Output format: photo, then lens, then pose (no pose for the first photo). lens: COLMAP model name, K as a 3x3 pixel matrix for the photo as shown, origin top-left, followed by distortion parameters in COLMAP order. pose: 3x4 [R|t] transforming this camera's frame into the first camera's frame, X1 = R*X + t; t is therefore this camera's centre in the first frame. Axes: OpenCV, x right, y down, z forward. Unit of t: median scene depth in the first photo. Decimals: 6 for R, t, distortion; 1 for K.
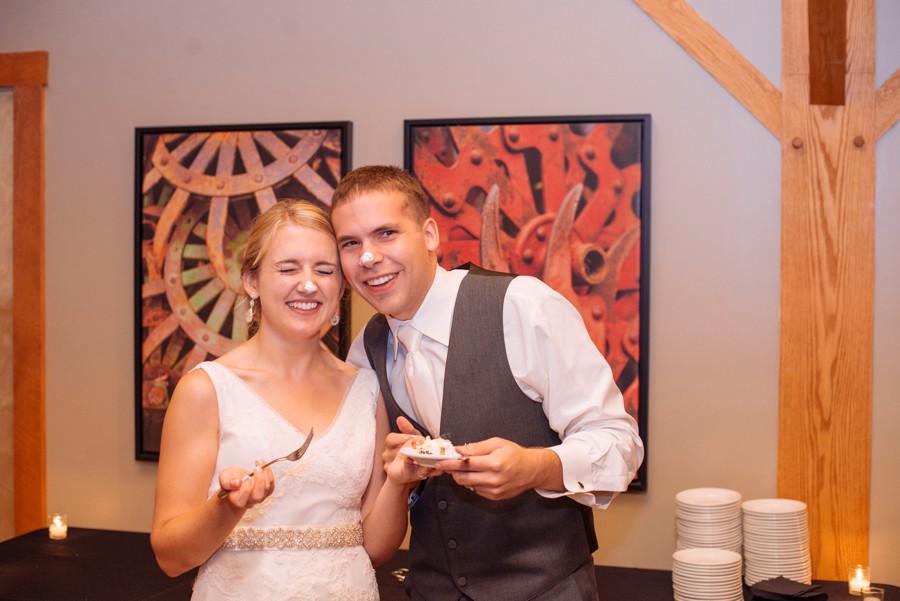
lens RADIAL K [[1324.8, 0, 450.4], [0, 1324.8, 300.5], [0, 0, 1]] dist [-0.140467, 0.000000]
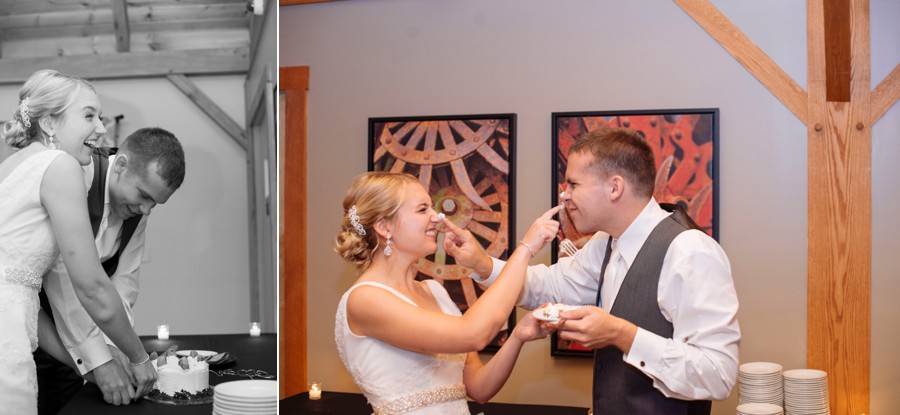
lens RADIAL K [[1209.5, 0, 449.8], [0, 1209.5, 207.7], [0, 0, 1]] dist [-0.158200, 0.000000]
pose [[0.999666, -0.003358, -0.025638, -0.115617], [0.002520, 0.999464, -0.032652, 0.013102], [0.025734, 0.032577, 0.999138, -0.347261]]
